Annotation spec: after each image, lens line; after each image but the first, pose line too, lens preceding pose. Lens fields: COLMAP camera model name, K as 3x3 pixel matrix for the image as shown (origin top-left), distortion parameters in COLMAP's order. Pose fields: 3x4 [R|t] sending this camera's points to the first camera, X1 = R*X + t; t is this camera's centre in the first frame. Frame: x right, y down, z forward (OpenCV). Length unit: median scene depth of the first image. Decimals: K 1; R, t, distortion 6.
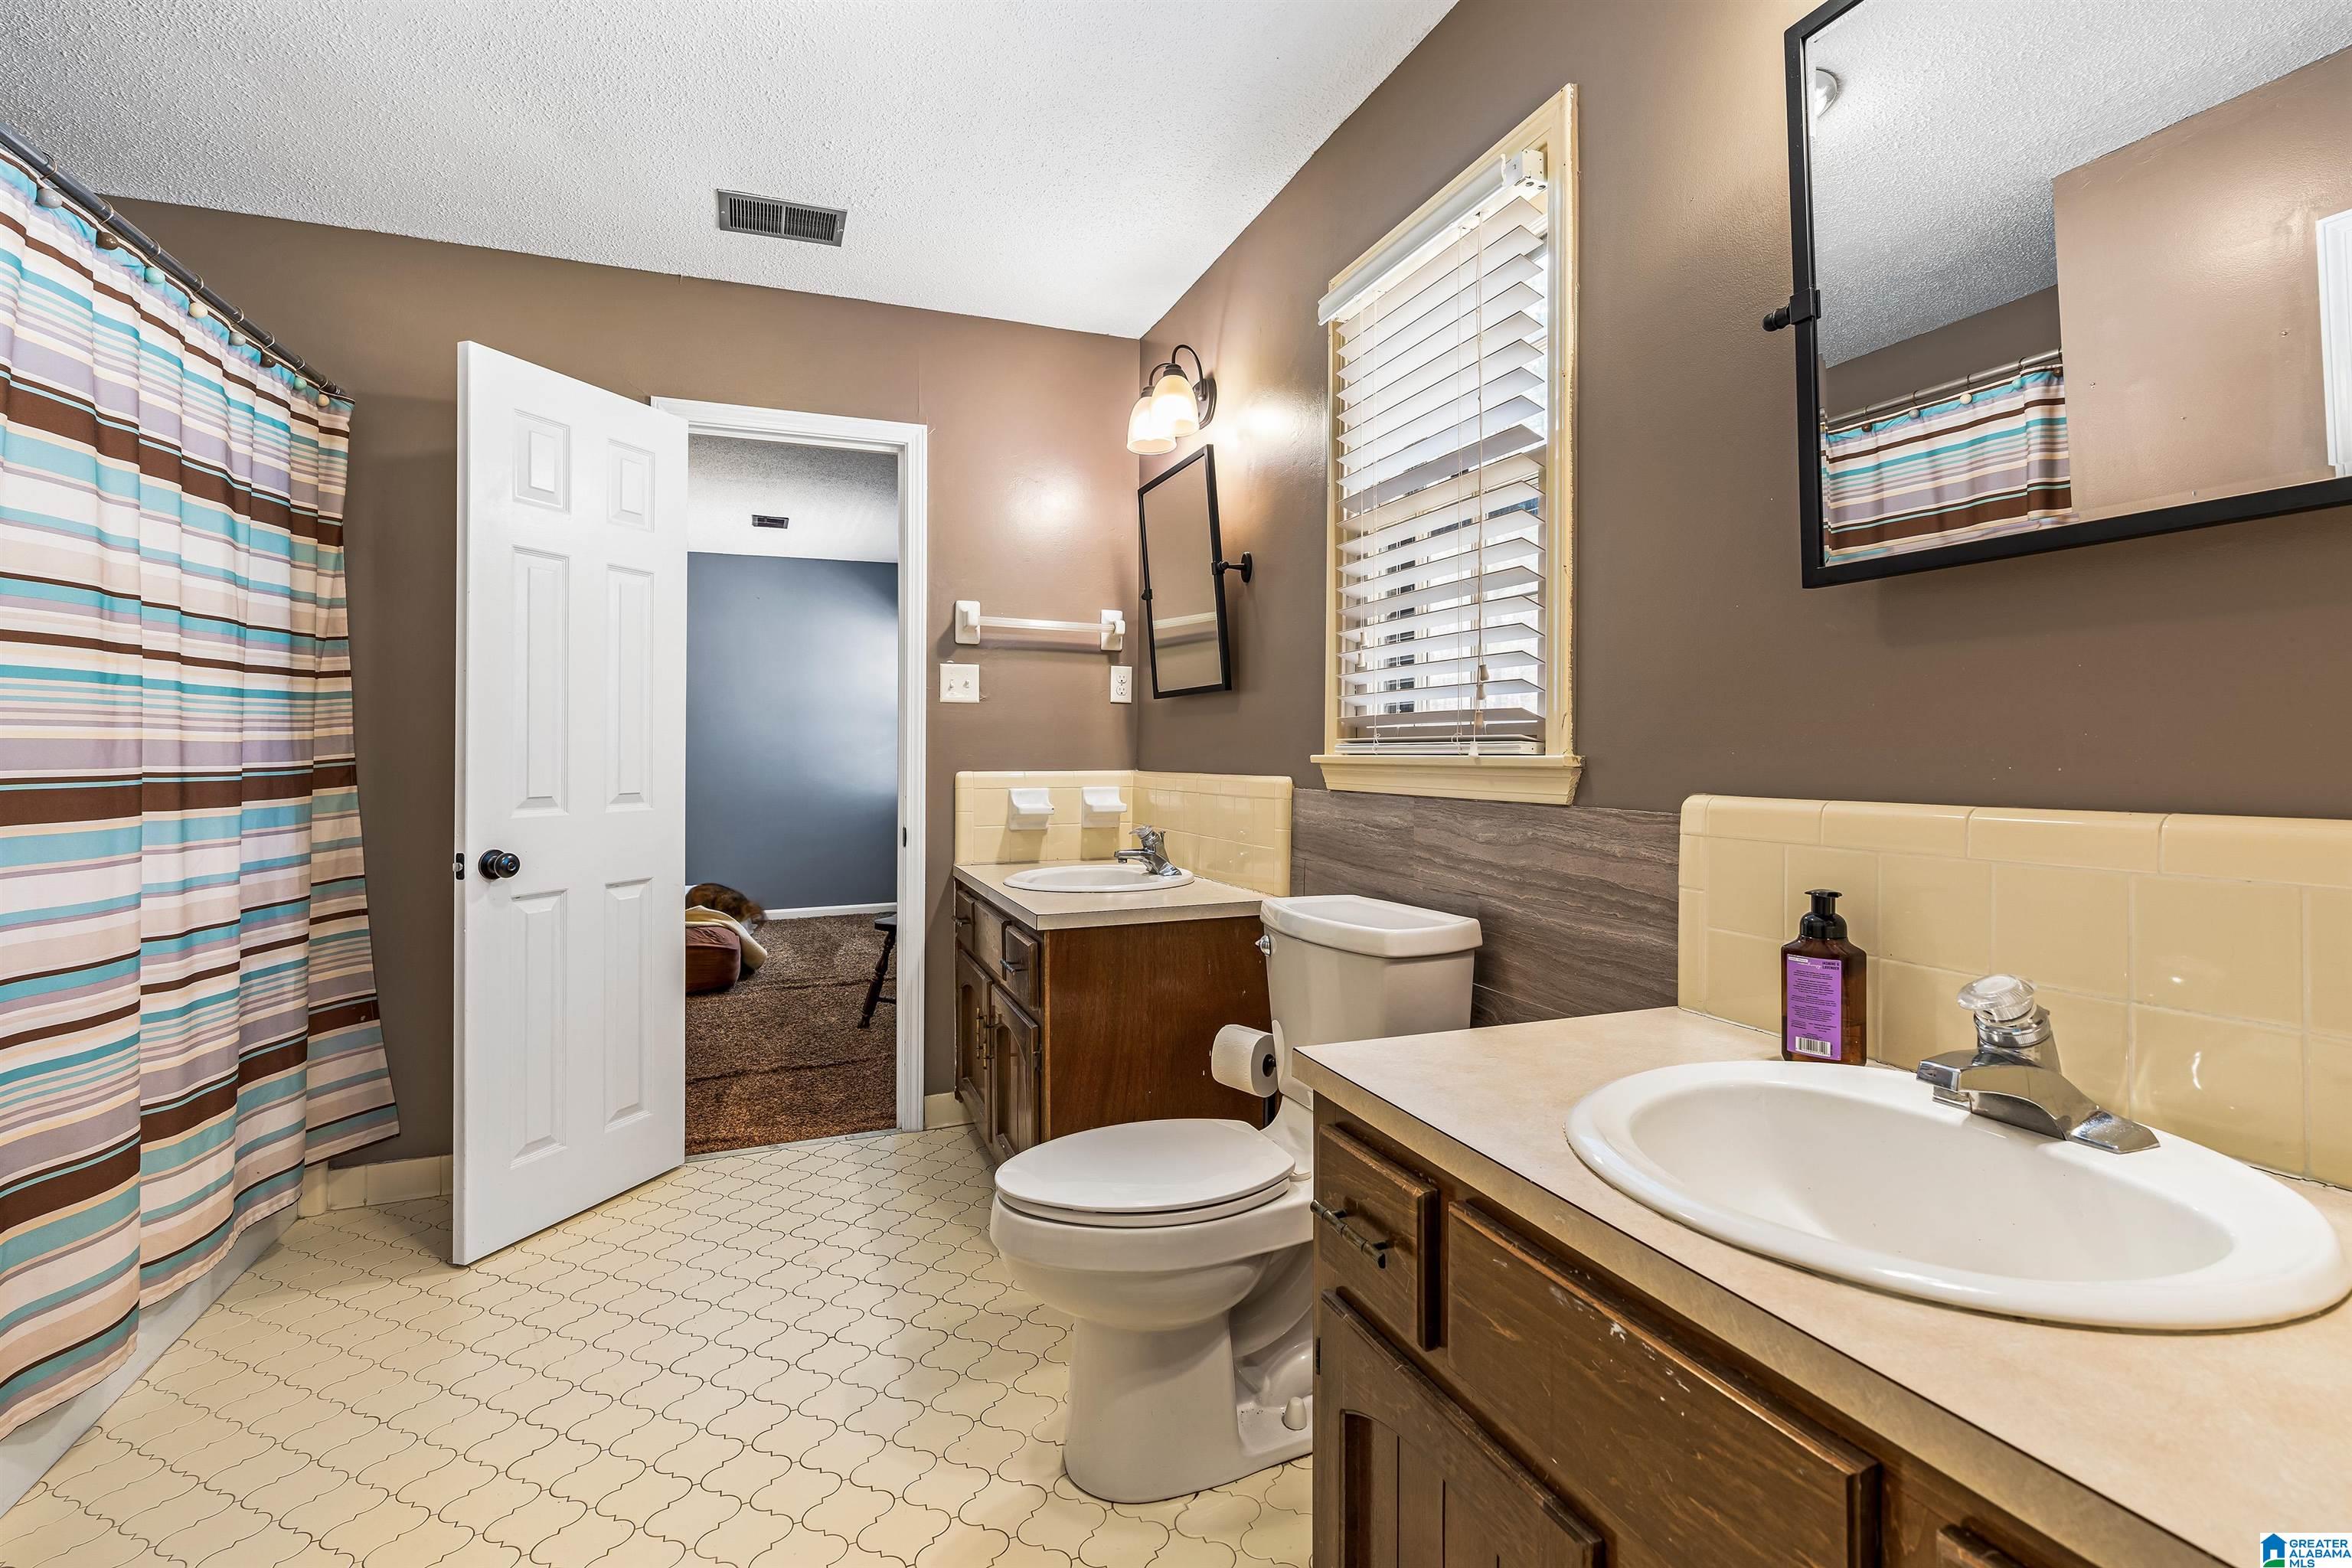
lens RADIAL K [[1071.9, 0, 1172.3], [0, 1071.9, 769.1], [0, 0, 1]] dist [-0.000546, -0.000223]
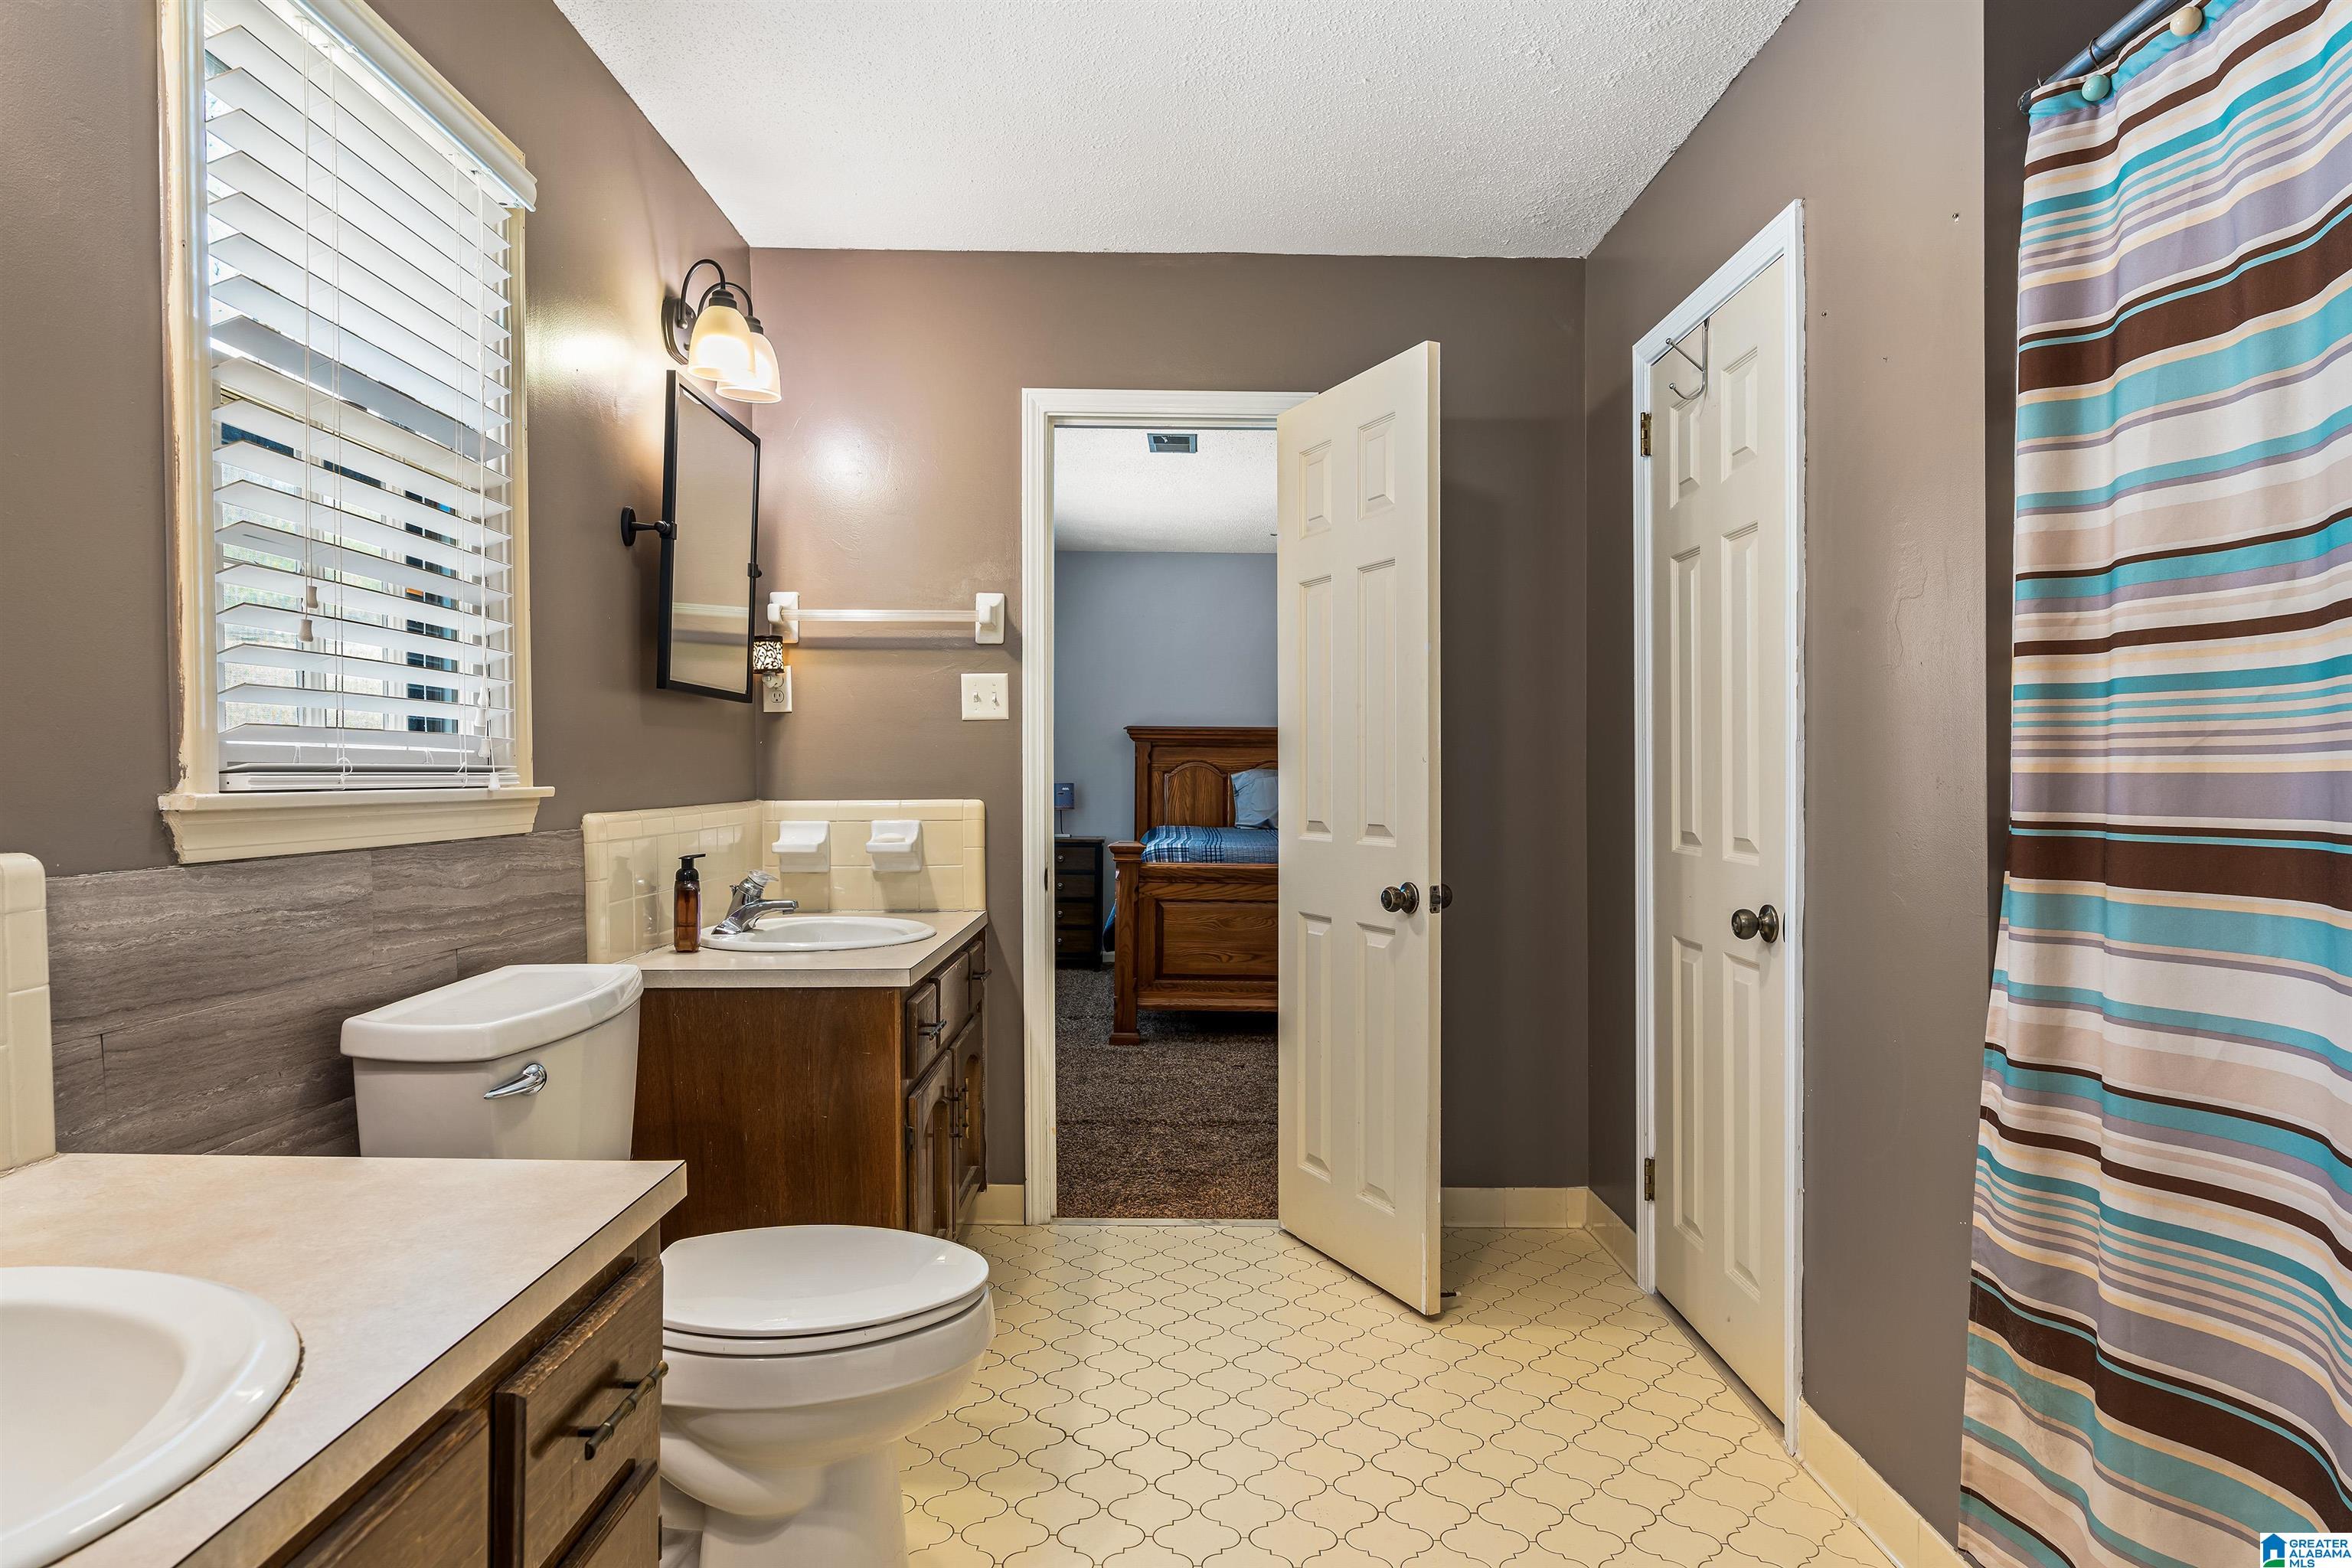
lens RADIAL K [[1266.0, 0, 1175.2], [0, 1266.0, 782.4], [0, 0, 1]] dist [-0.002710, 0.002887]
pose [[-0.936068, -0.003677, 0.351799, -0.582855], [0.003370, 0.999806, 0.019416, -0.033638], [-0.351802, 0.019360, -0.935874, 1.665575]]
